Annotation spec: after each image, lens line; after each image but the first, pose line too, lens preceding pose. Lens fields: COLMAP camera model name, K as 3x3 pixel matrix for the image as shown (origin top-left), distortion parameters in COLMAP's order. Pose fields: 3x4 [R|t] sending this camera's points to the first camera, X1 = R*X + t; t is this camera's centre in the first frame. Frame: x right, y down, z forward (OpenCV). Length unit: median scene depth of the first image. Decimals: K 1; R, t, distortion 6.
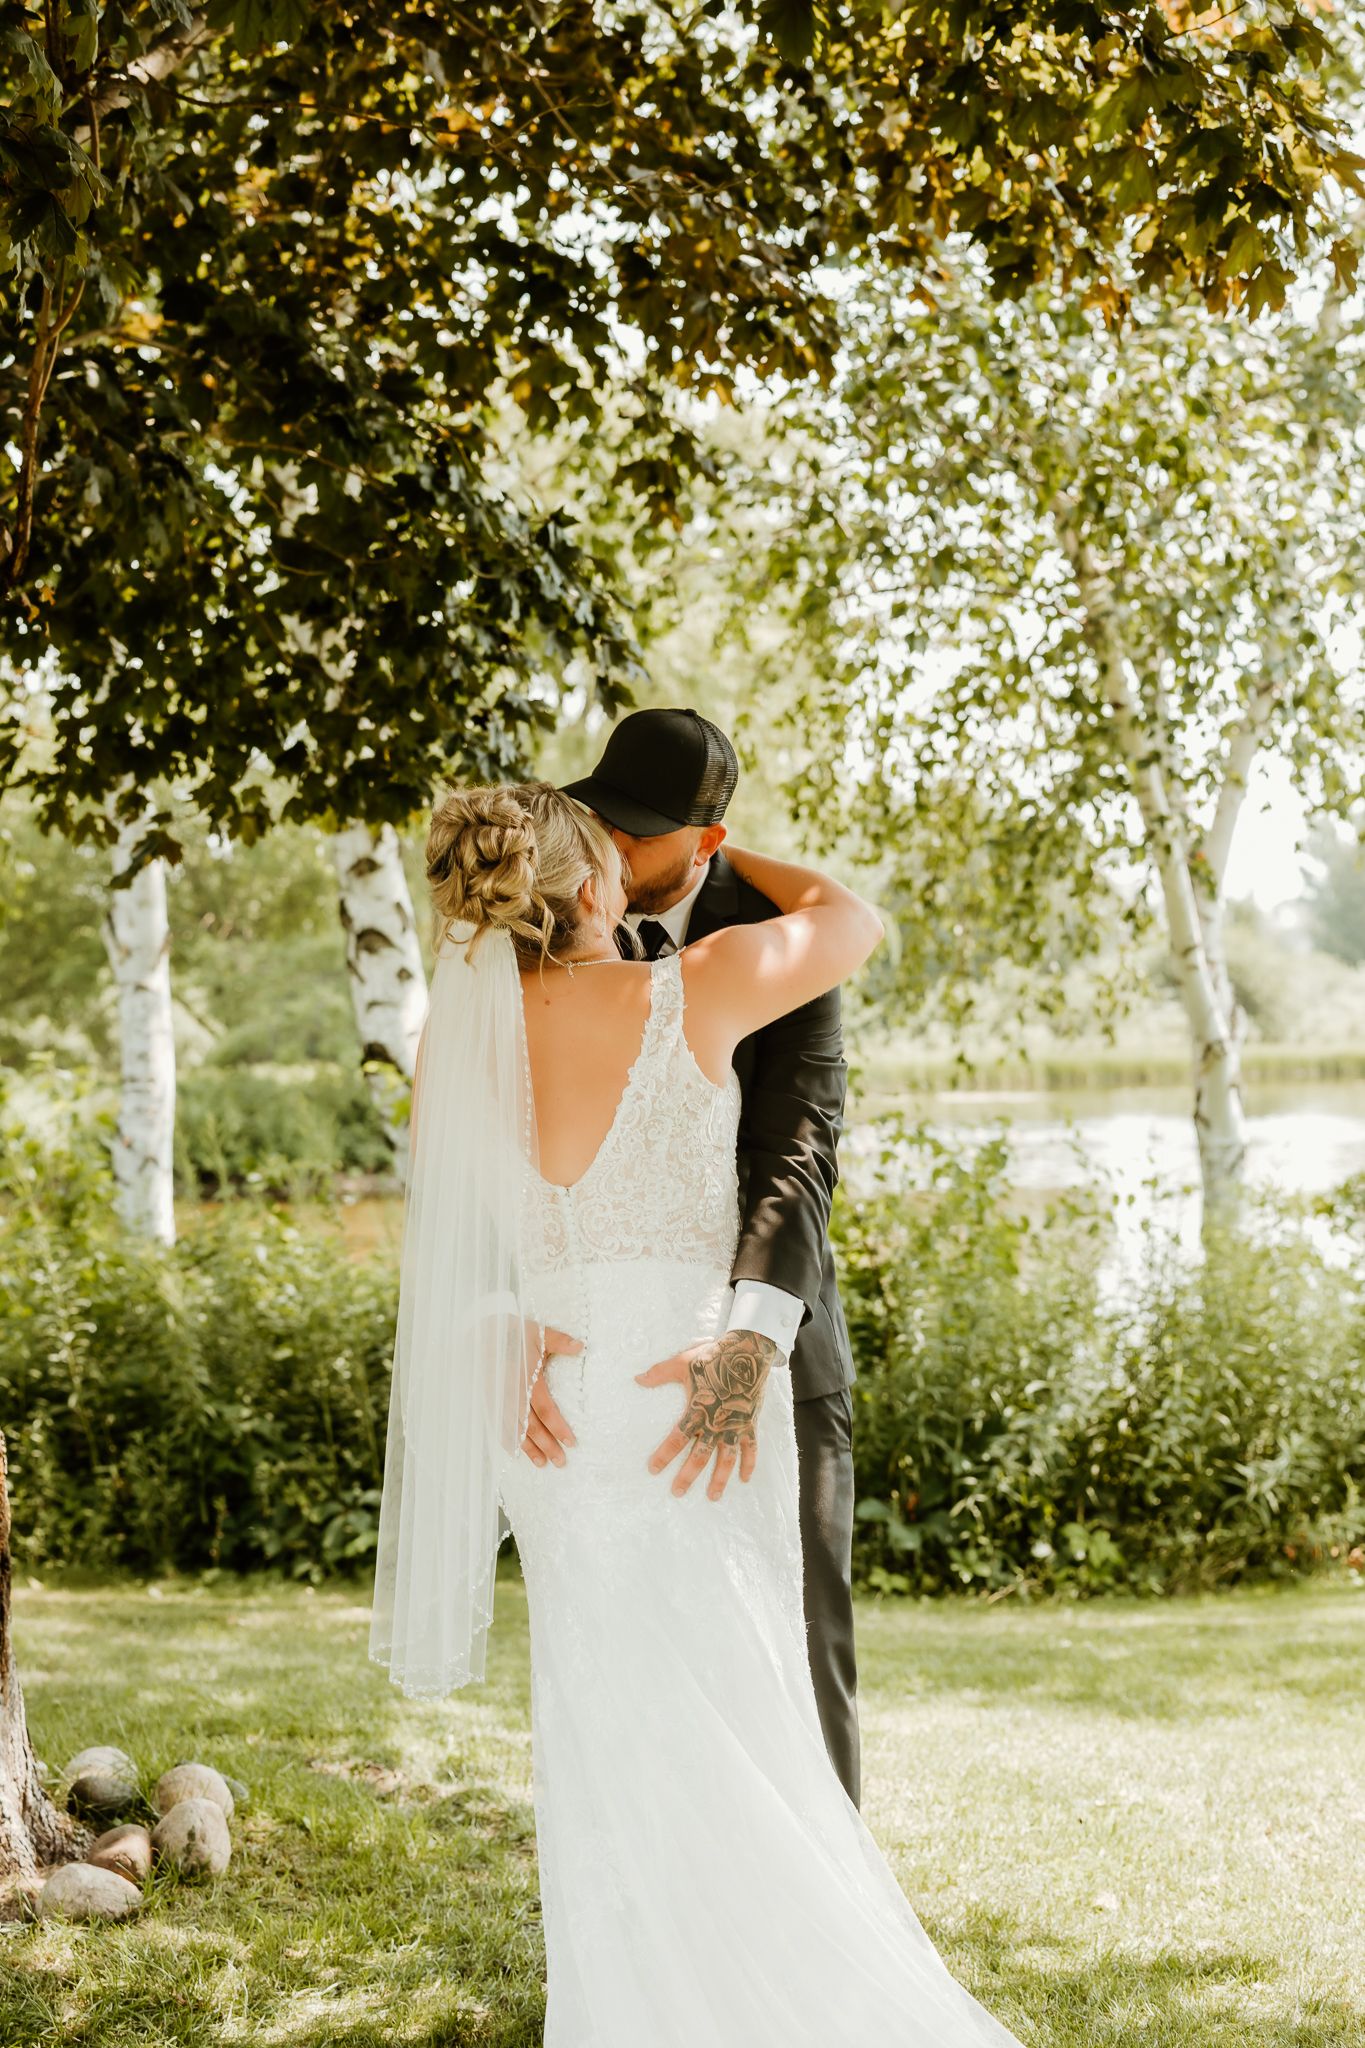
lens RADIAL K [[3000.7, 0, 677.4], [0, 3000.7, 994.4], [0, 0, 1]] dist [0.126530, -0.092432]
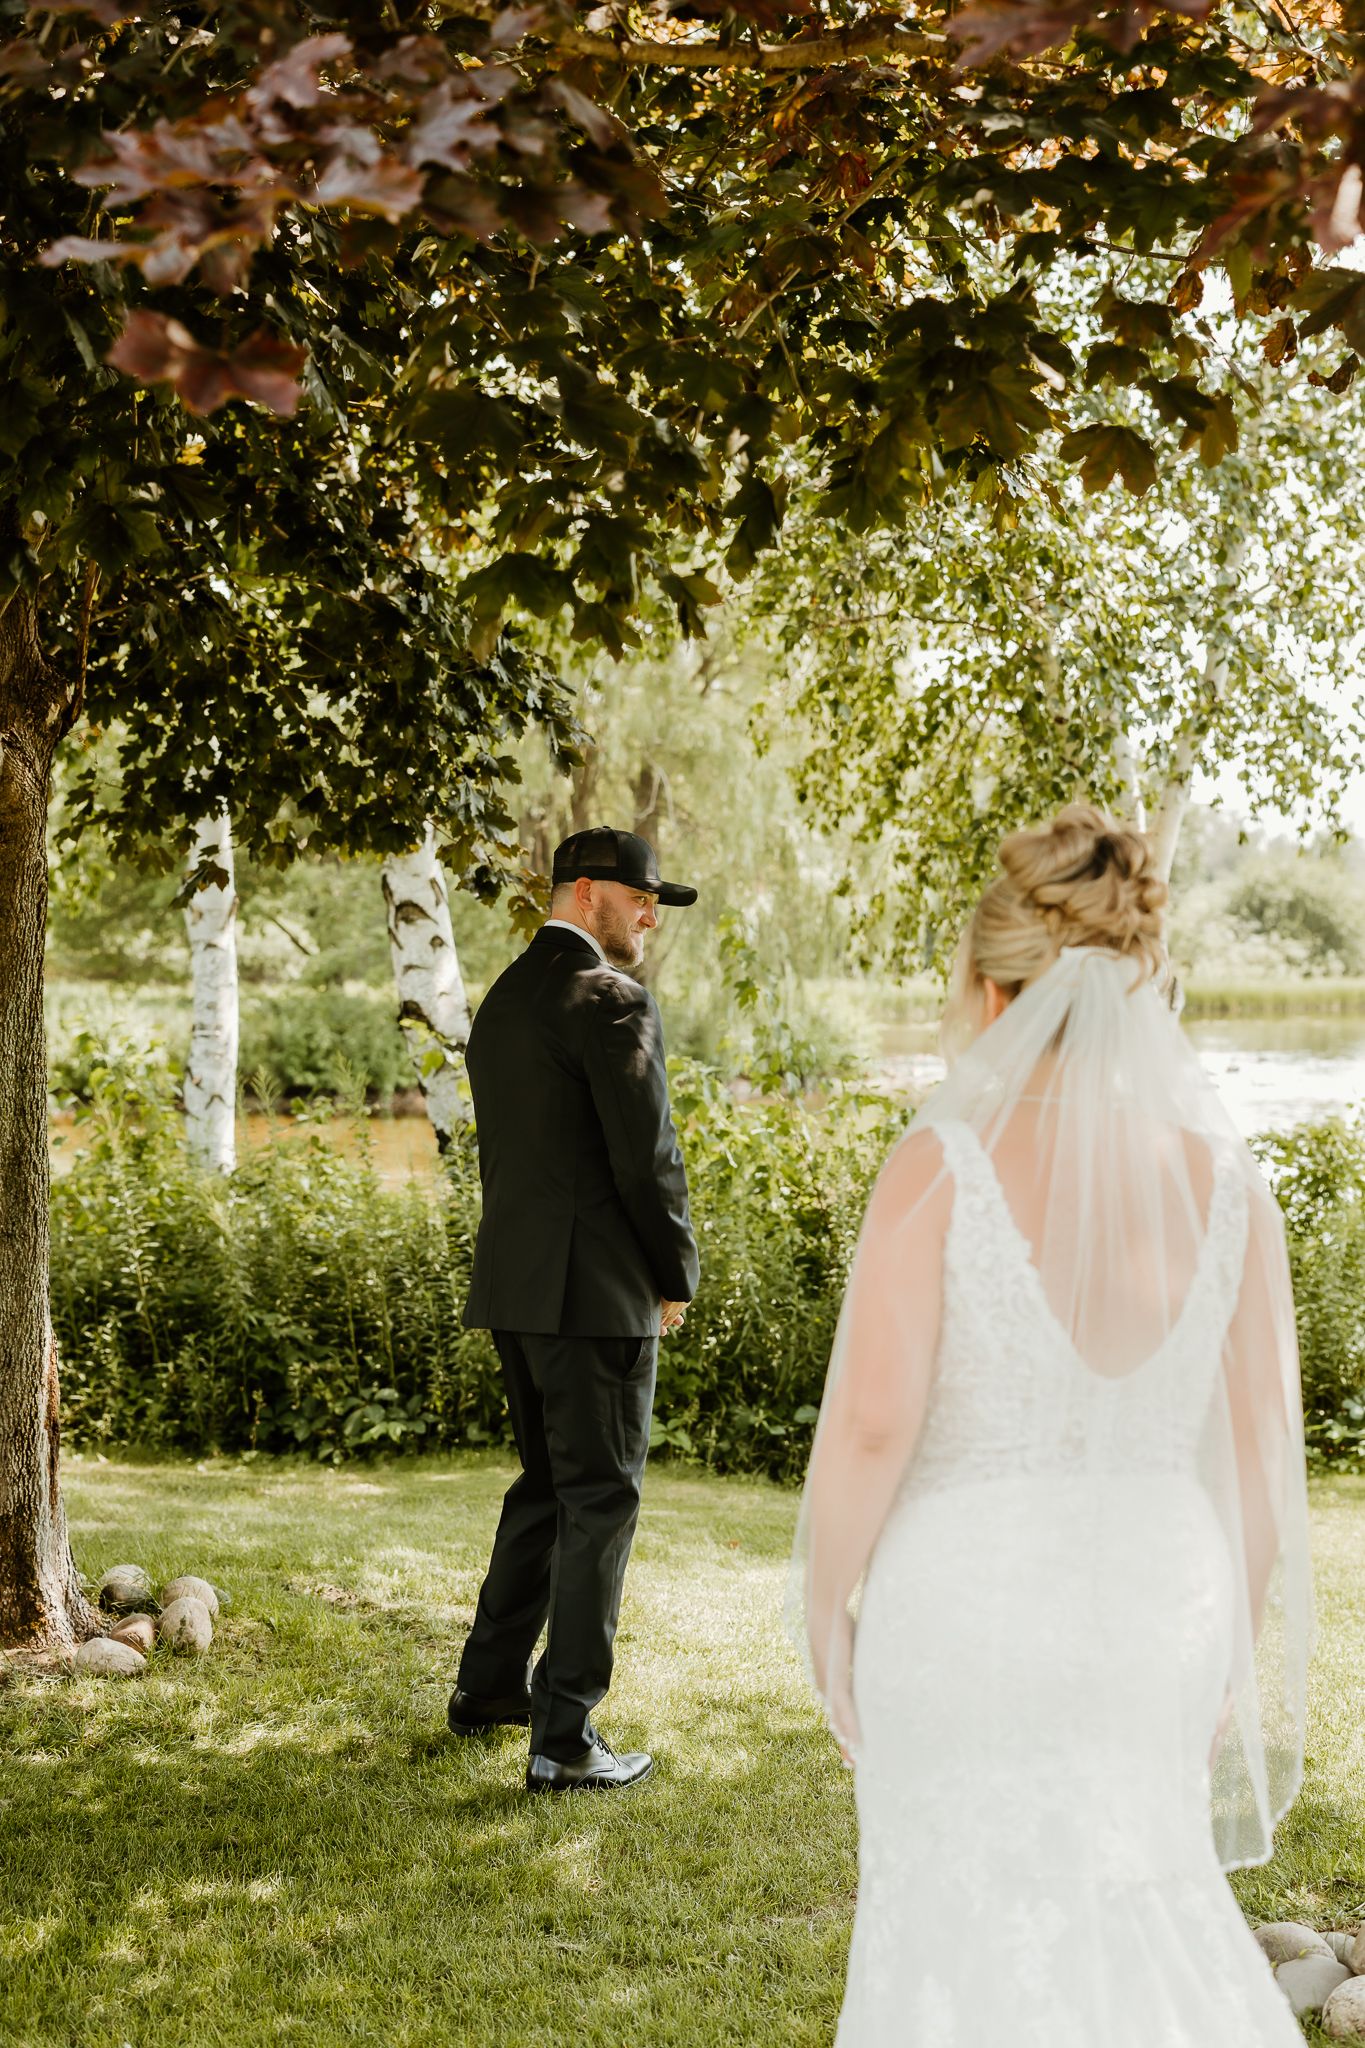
lens RADIAL K [[2904.3, 0, 678.4], [0, 2904.3, 935.9], [0, 0, 1]] dist [0.108082, 0.139877]
pose [[0.999448, 0.020110, -0.026460, 0.041834], [-0.019969, 0.999785, 0.005595, -0.023378], [0.026566, -0.005064, 0.999634, -0.150292]]
